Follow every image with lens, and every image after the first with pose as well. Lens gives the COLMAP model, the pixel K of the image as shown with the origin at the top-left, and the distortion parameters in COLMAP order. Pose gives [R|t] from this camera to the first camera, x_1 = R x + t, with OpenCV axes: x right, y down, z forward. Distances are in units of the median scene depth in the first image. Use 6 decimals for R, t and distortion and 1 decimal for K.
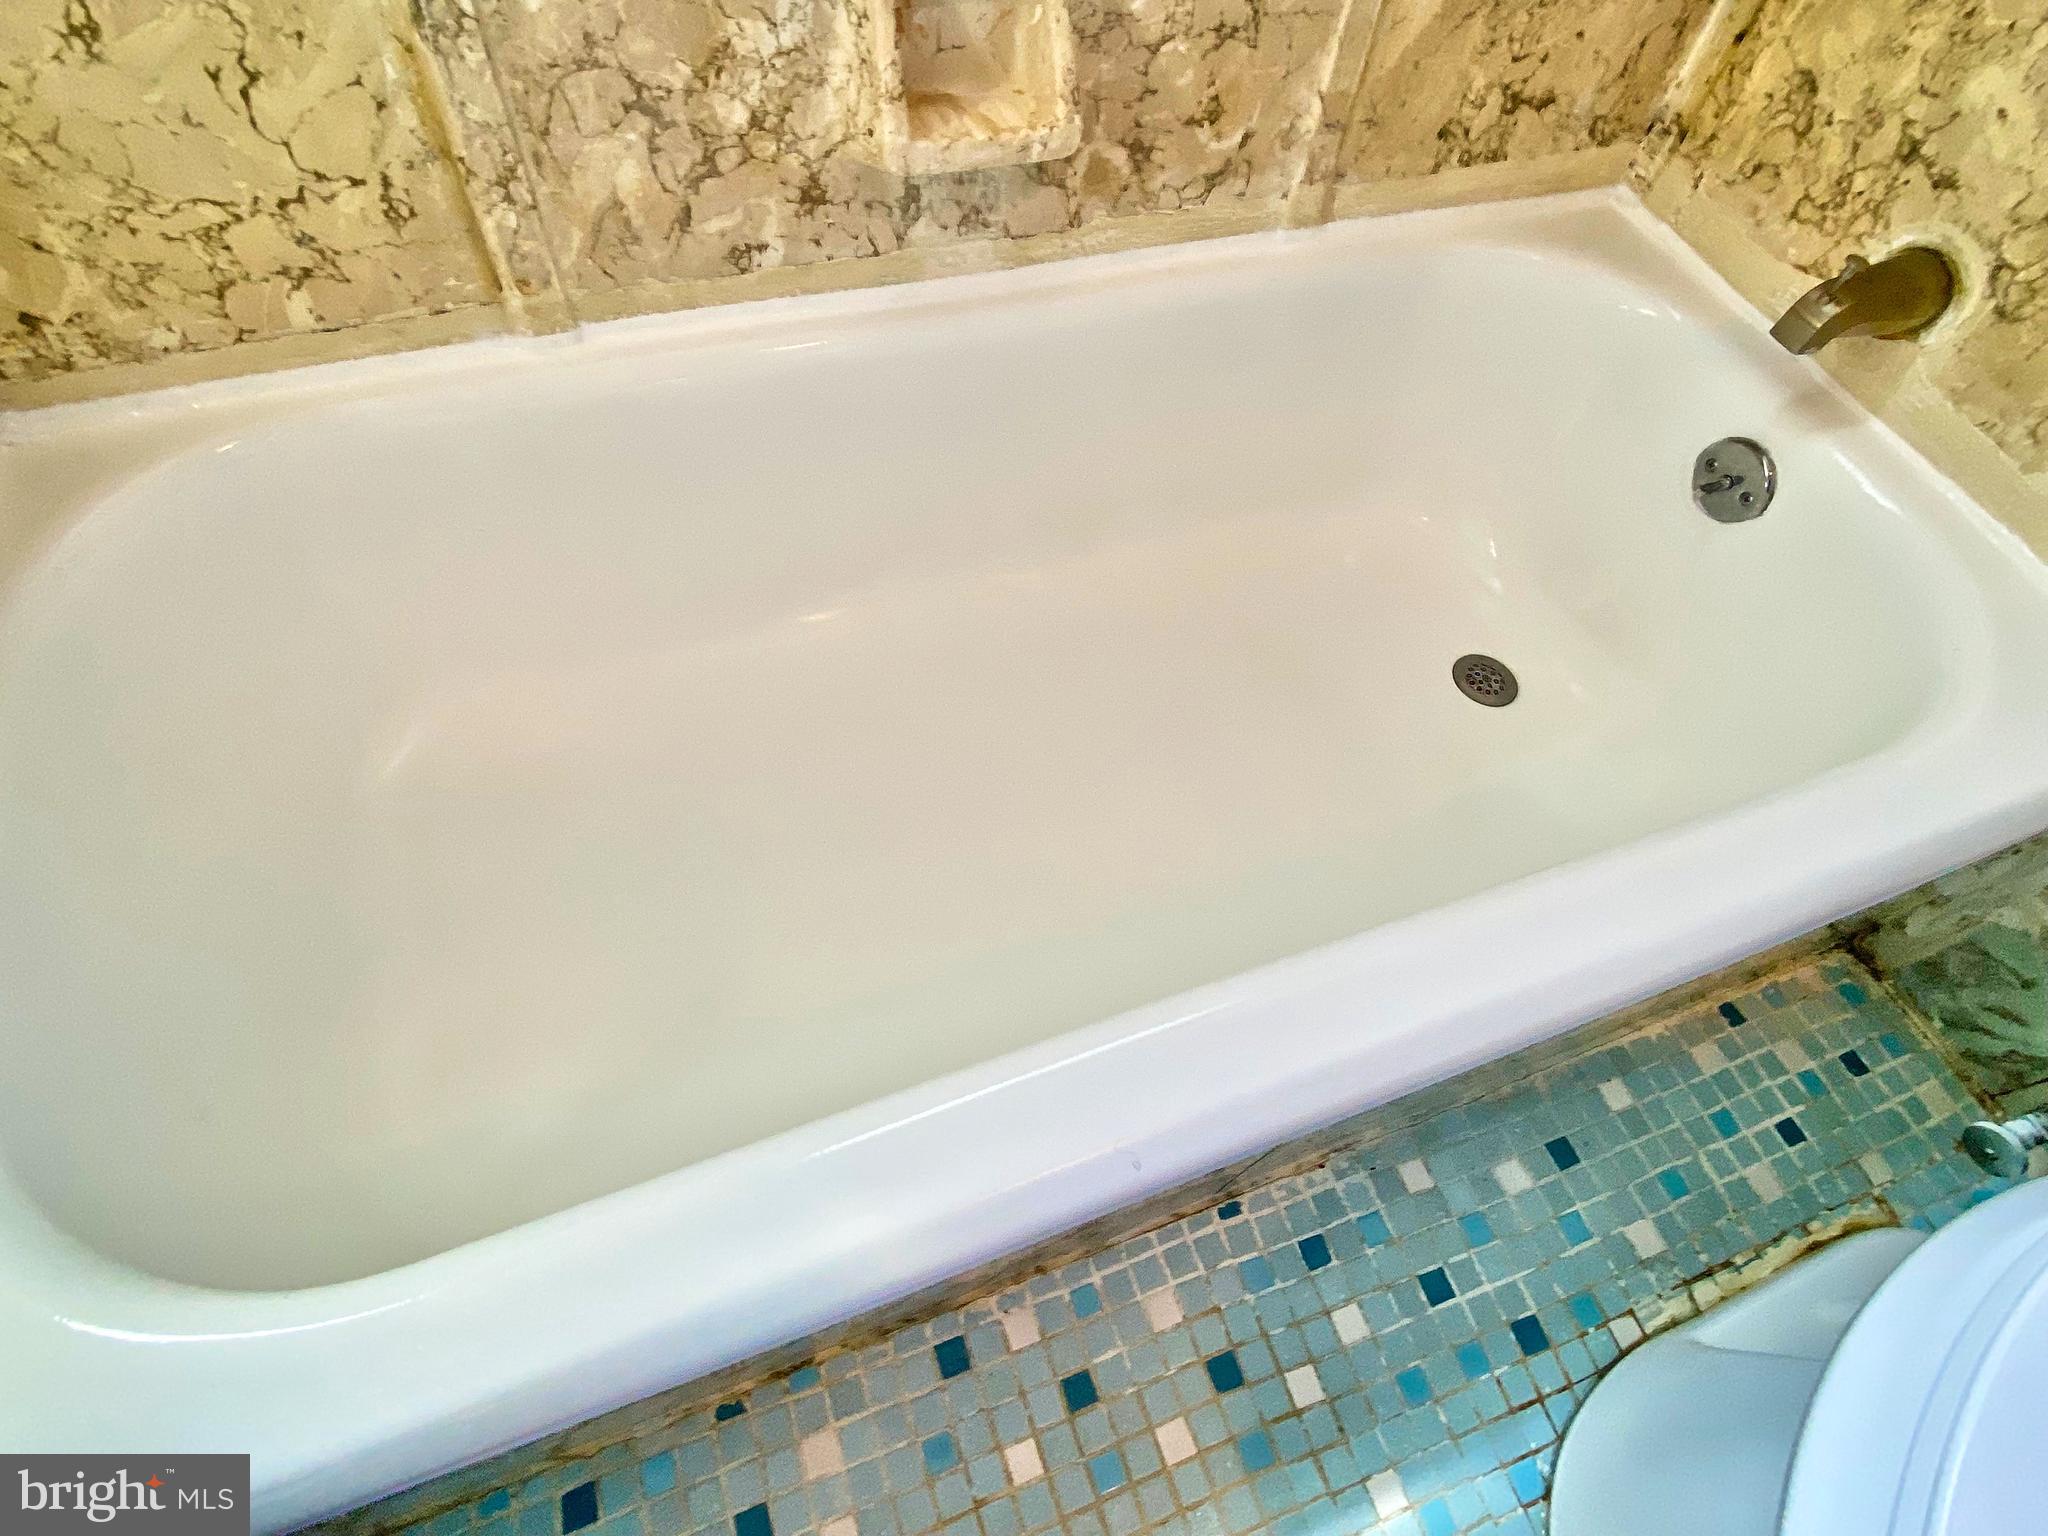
lens RADIAL K [[1021.8, 0, 1024.0], [0, 1021.8, 768.0], [0, 0, 1]] dist [-0.000199, -0.012077]
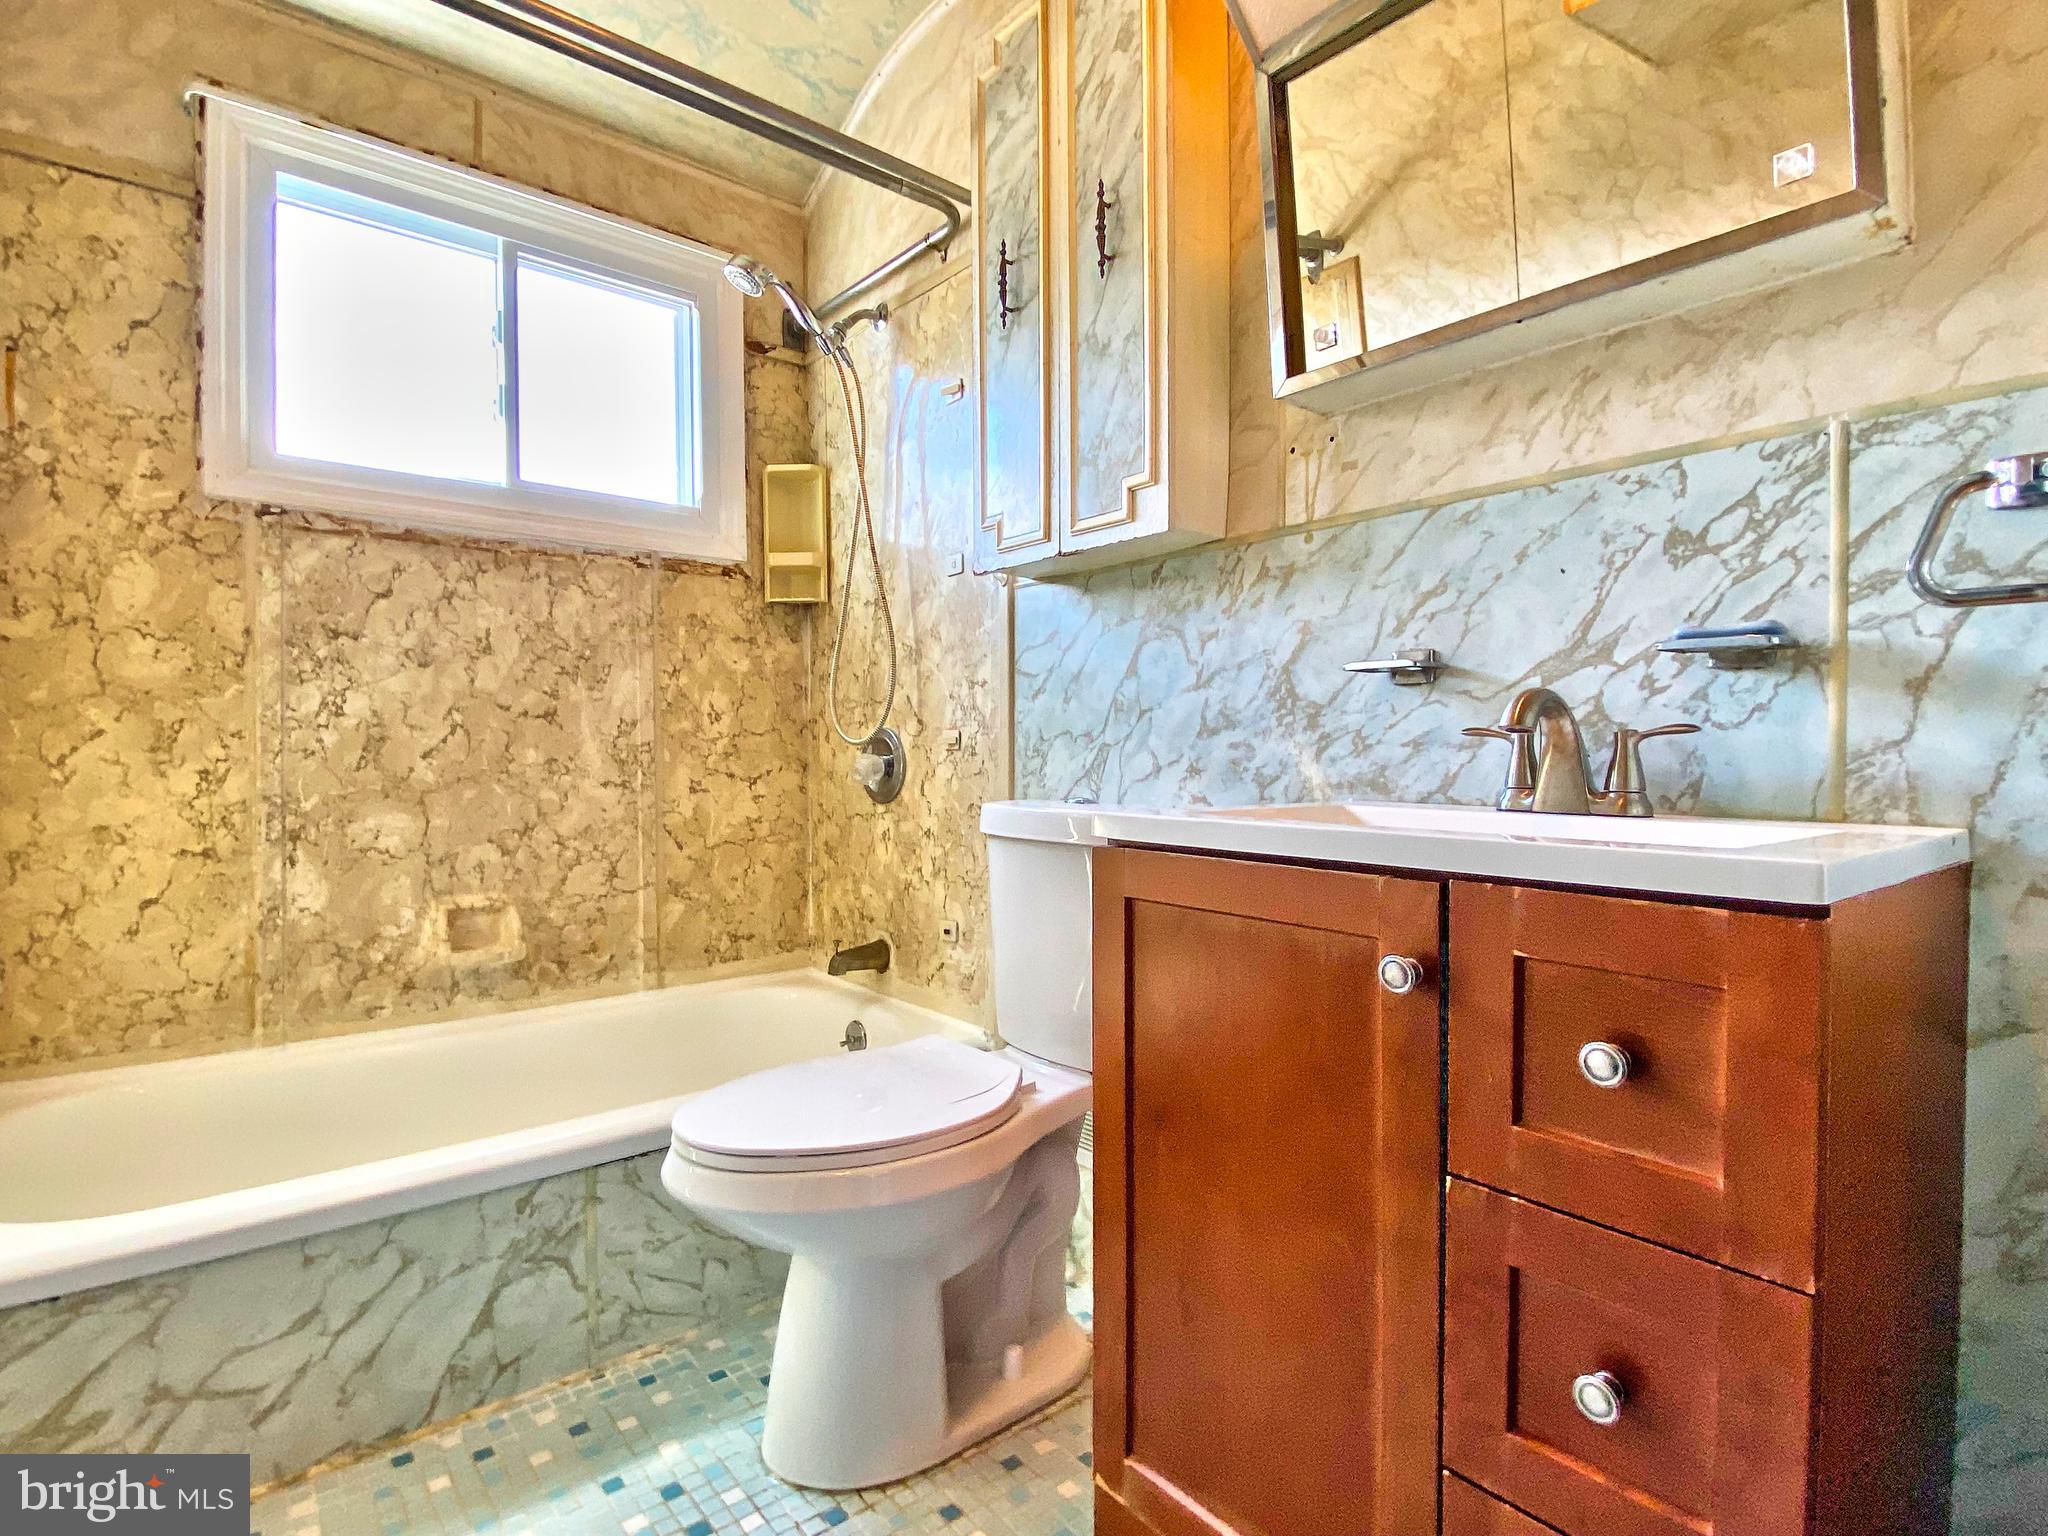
lens RADIAL K [[1006.3, 0, 1028.1], [0, 1006.3, 763.1], [0, 0, 1]] dist [0.050285, -0.041926]
pose [[0.939087, -0.084882, 0.333033, 0.440730], [0.324279, 0.539809, -0.776820, 1.608218], [-0.113836, 0.837497, 0.534453, -0.990049]]
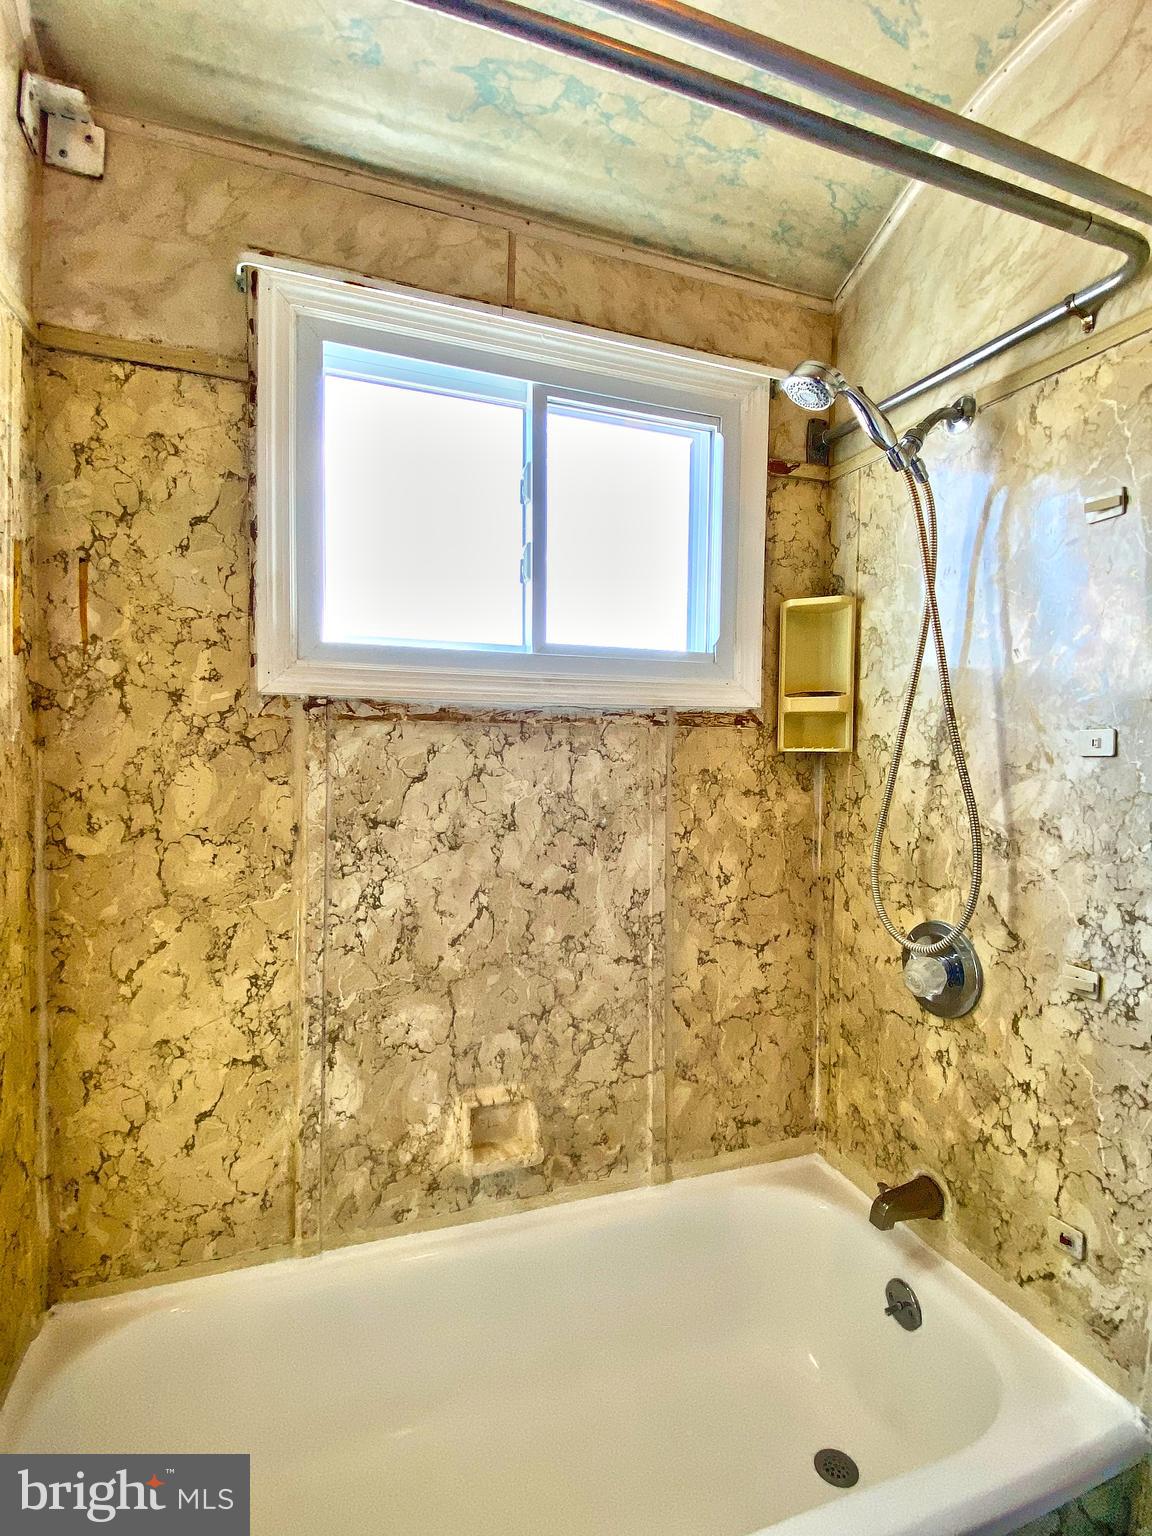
lens RADIAL K [[754.7, 0, 591.8], [0, 754.7, 781.5], [0, 0, 1]] dist [0.050285, -0.041926]
pose [[0.997973, -0.063542, 0.003442, 0.221853], [0.038670, 0.562599, -0.825825, 0.406728], [0.050538, 0.824284, 0.563916, -0.791657]]
